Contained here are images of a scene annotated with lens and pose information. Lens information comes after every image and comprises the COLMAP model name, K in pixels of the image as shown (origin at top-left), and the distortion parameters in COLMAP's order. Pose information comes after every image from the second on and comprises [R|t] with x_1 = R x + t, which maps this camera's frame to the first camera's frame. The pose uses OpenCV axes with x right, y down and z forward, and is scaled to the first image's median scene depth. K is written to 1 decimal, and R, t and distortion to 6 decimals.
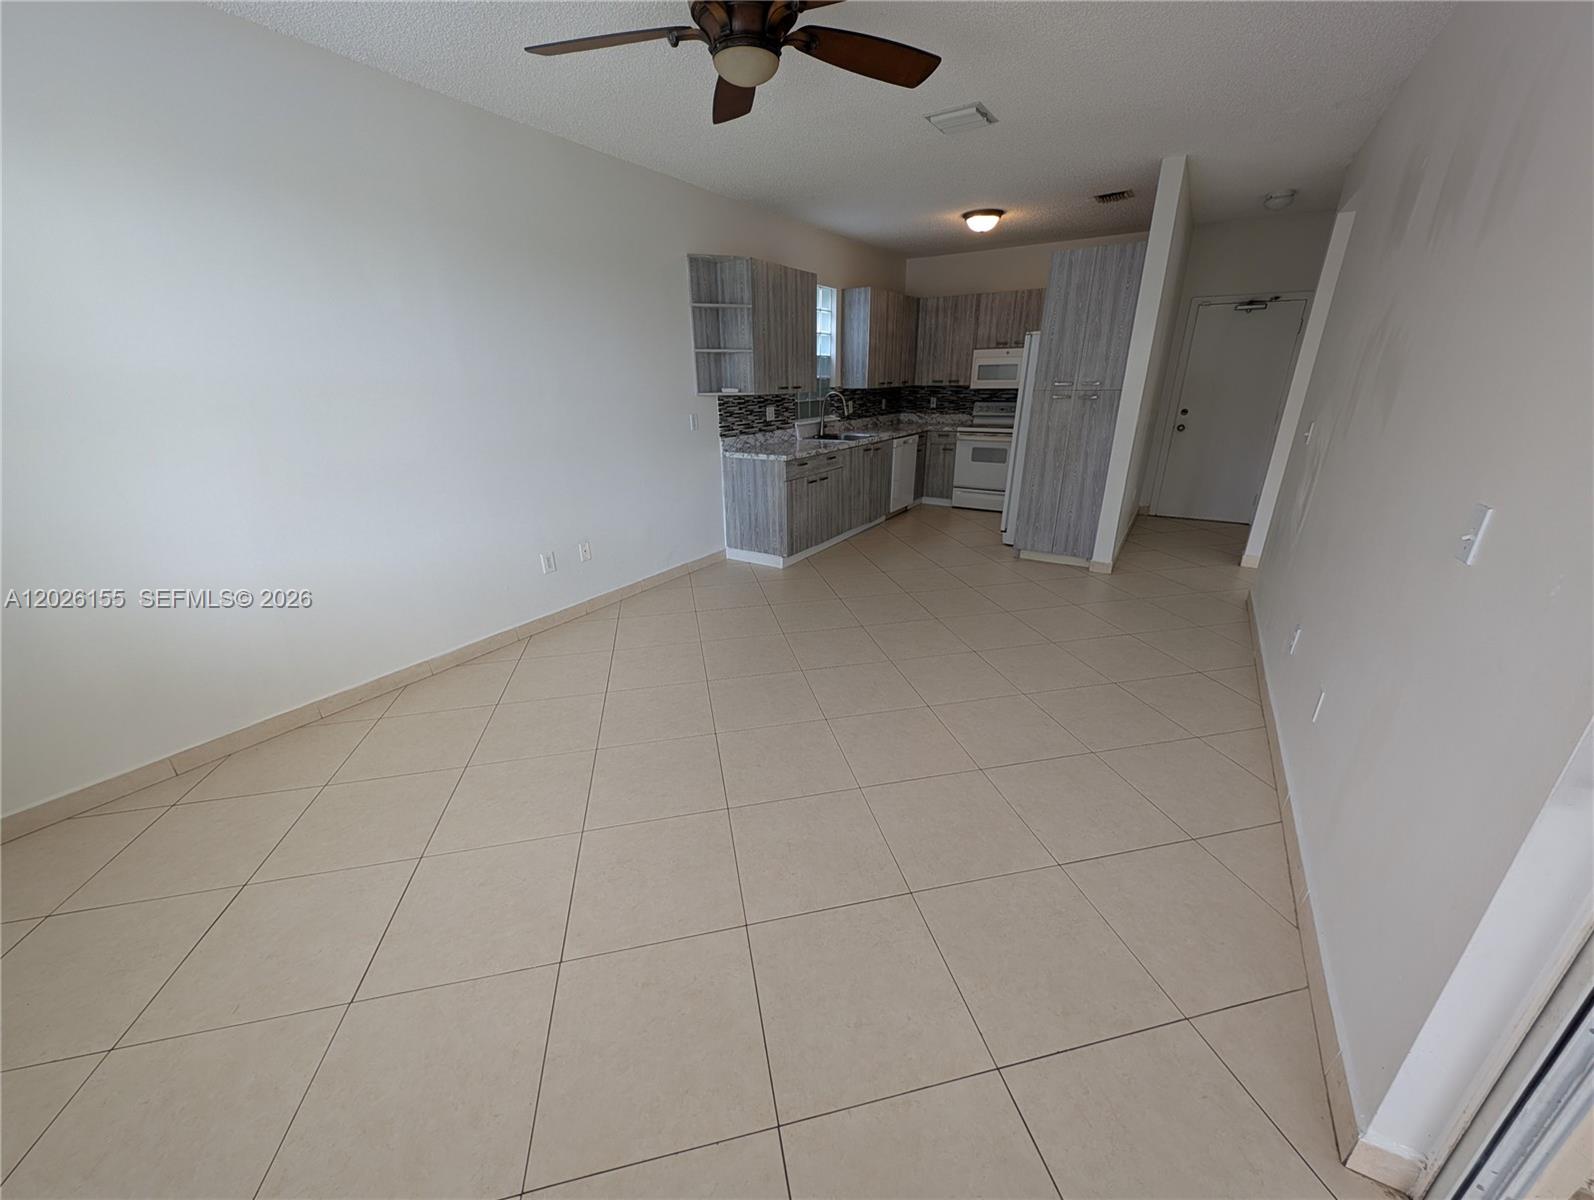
lens RADIAL K [[595.0, 0, 793.6], [0, 595.0, 610.5], [0, 0, 1]] dist [0.004559, -0.001719]
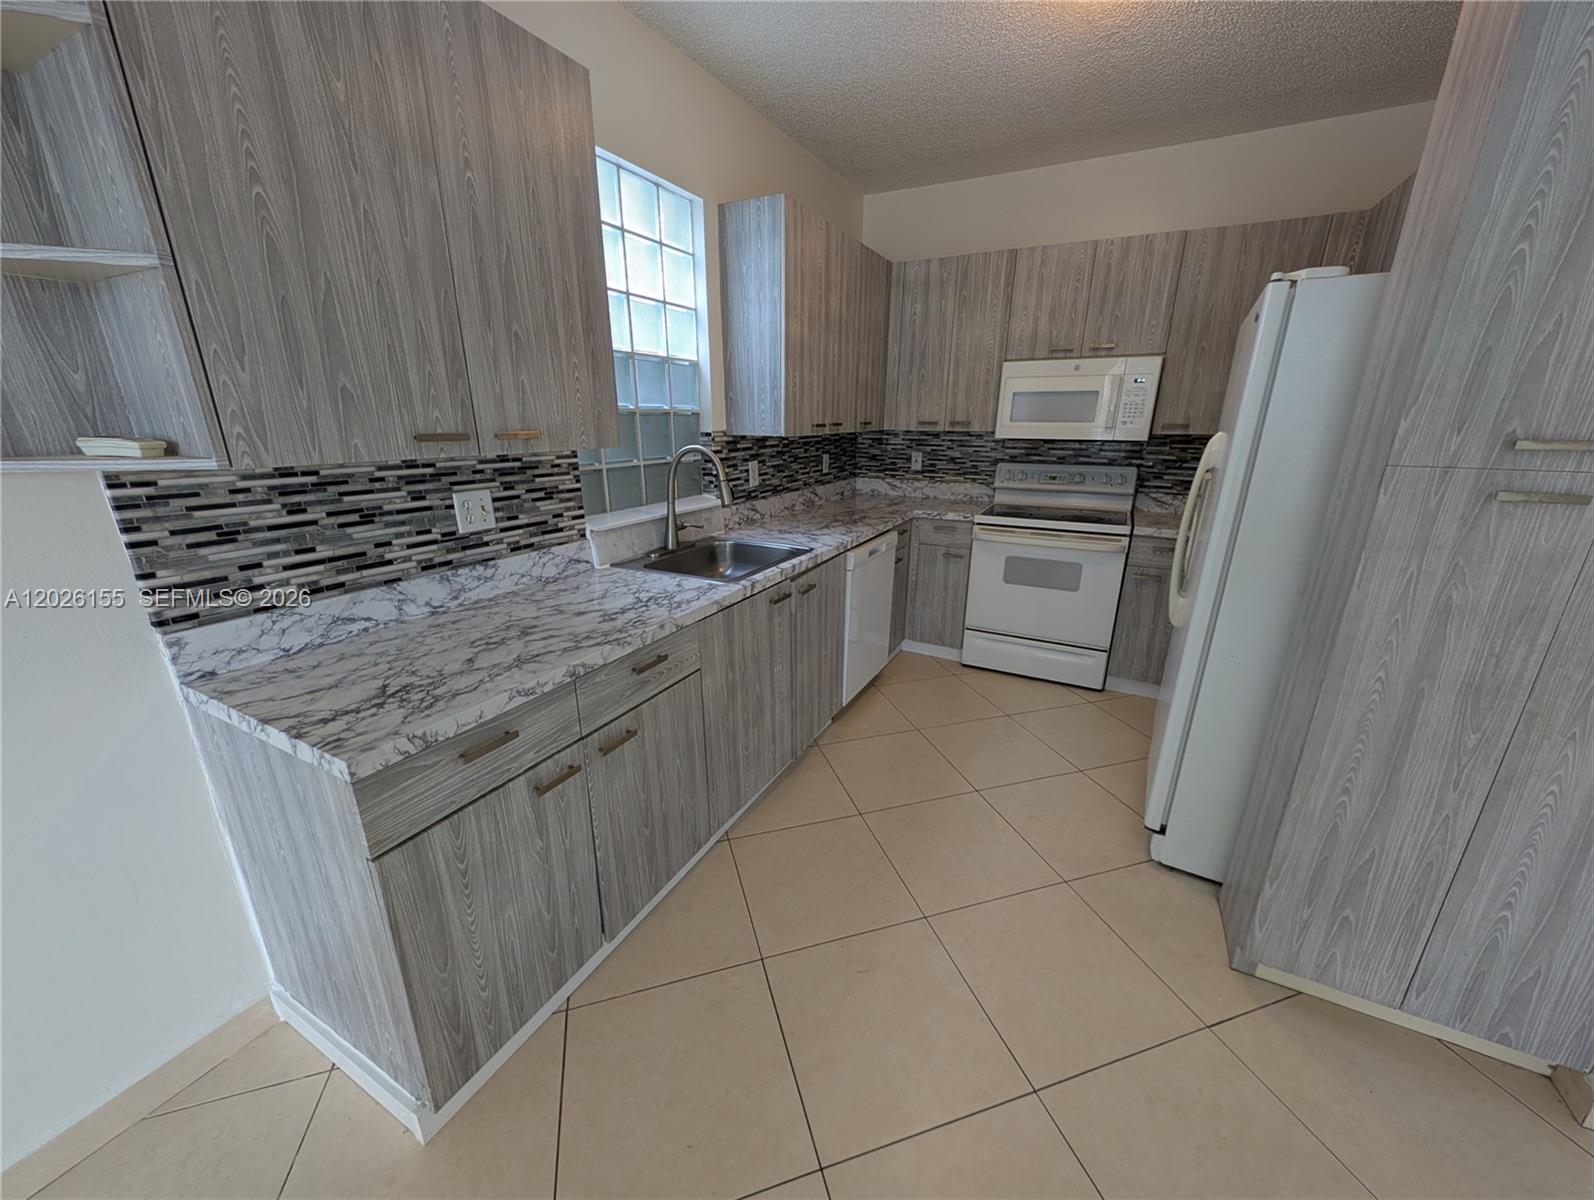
lens RADIAL K [[595.0, 0, 800.2], [0, 595.0, 601.7], [0, 0, 1]] dist [0.004559, -0.001719]
pose [[0.995740, -0.009646, 0.091694, 0.093962], [0.016108, 0.997417, -0.069998, -0.222126], [-0.090782, 0.071176, 0.993324, 0.576722]]
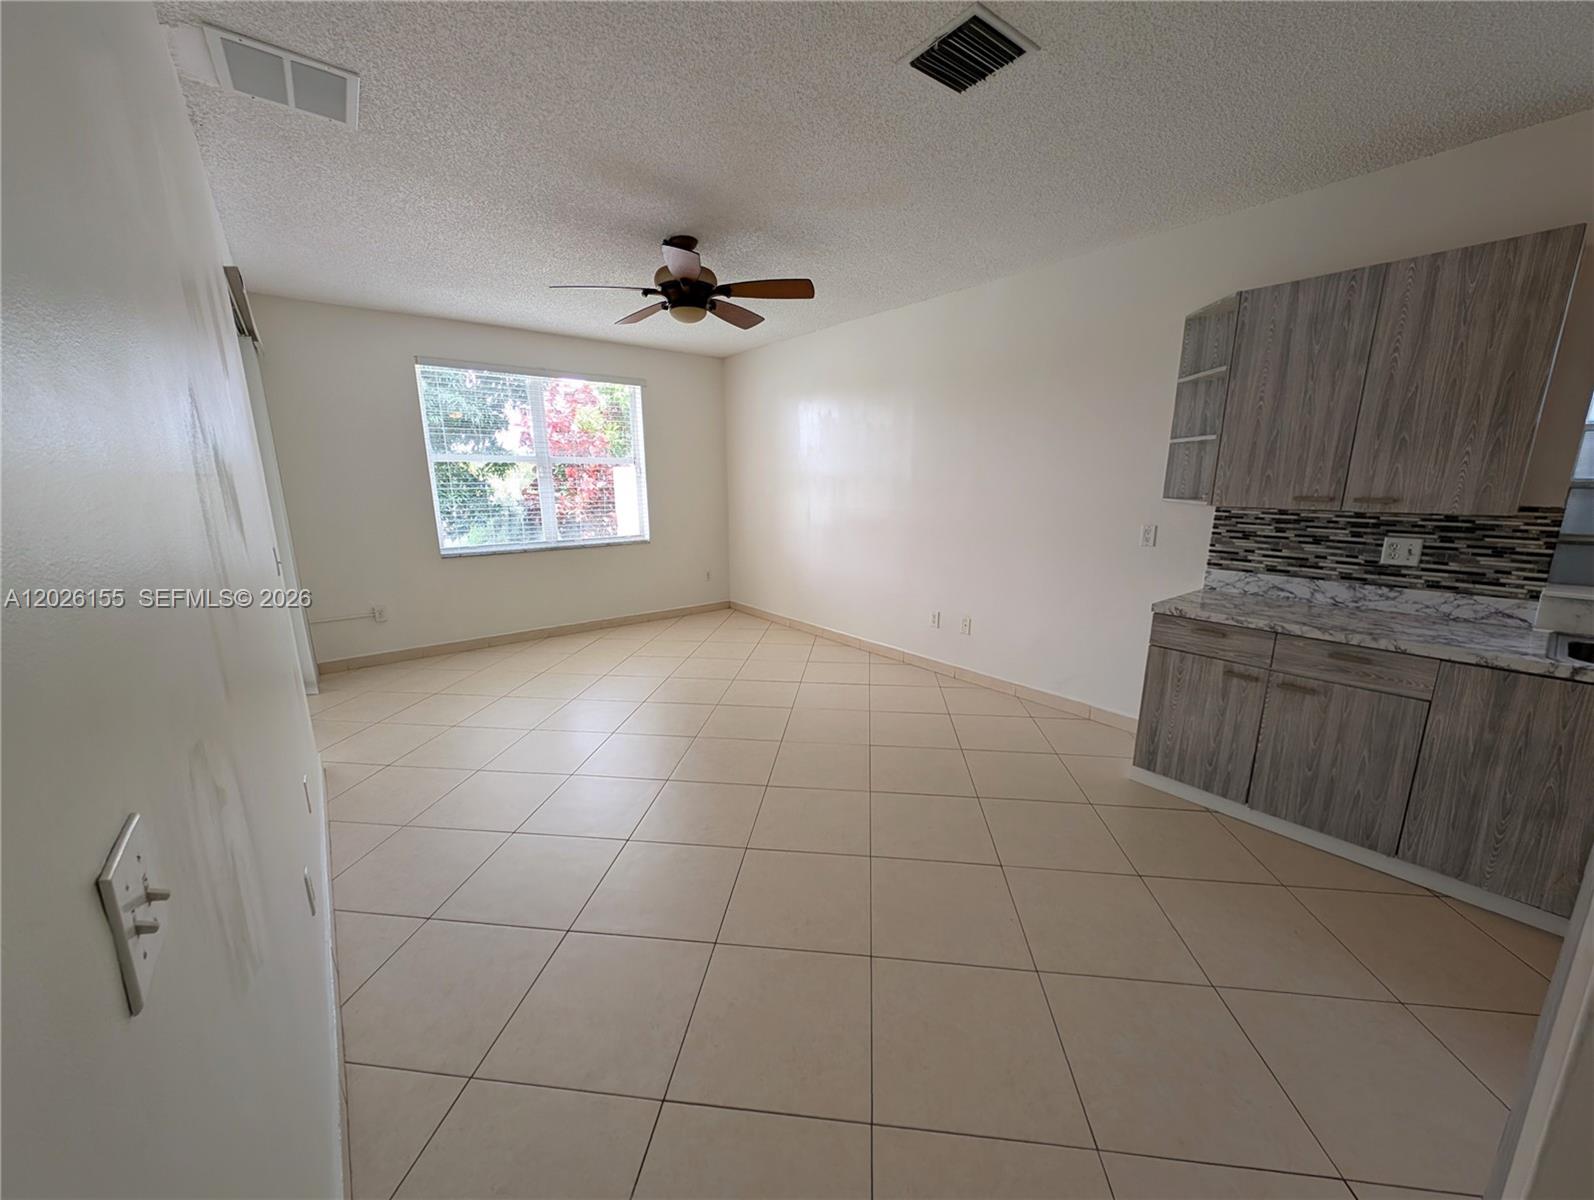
lens RADIAL K [[595.0, 0, 796.9], [0, 595.0, 605.8], [0, 0, 1]] dist [0.004559, -0.001719]
pose [[-0.321690, 0.216284, -0.921812, 0.489886], [-0.340244, 0.882127, 0.325710, -0.246282], [0.883600, 0.418418, -0.210182, 0.601497]]
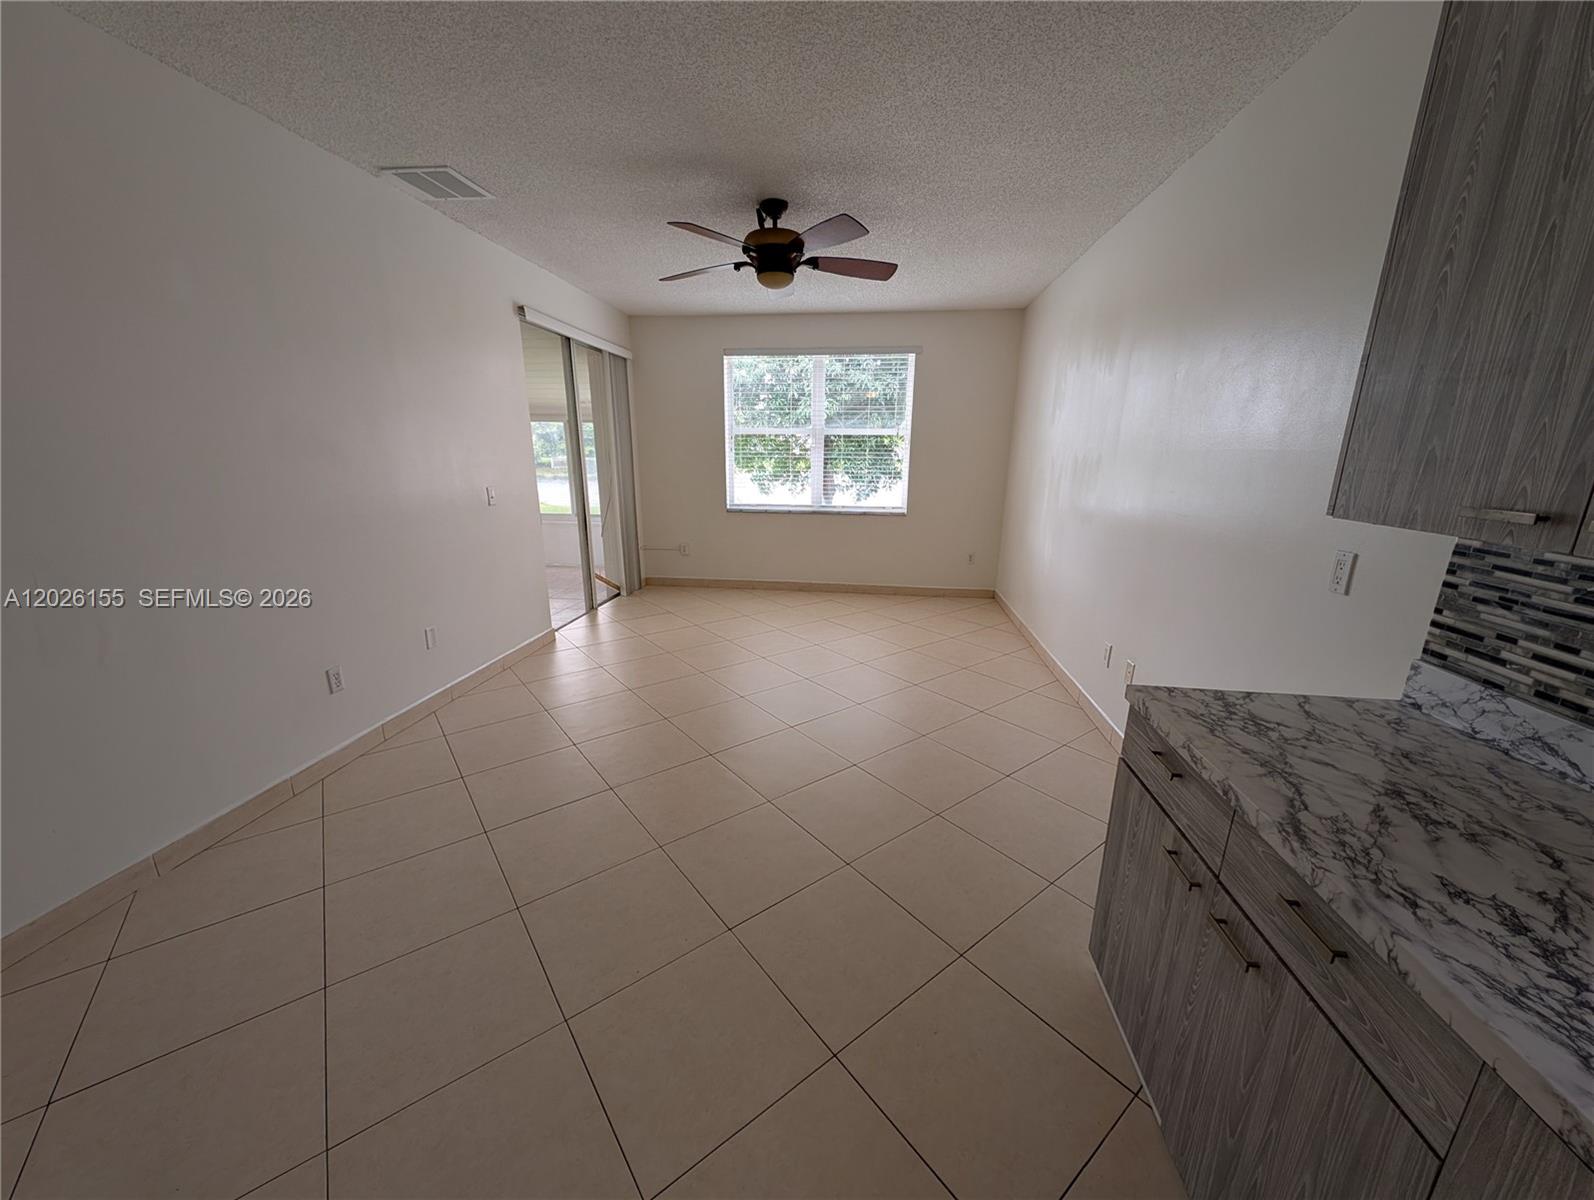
lens RADIAL K [[595.0, 0, 800.7], [0, 595.0, 606.1], [0, 0, 1]] dist [0.004559, -0.001719]
pose [[-0.899006, 0.116976, -0.422025, 0.211491], [-0.158792, 0.811019, 0.563058, -0.335861], [0.408135, 0.573206, -0.710535, 0.843765]]
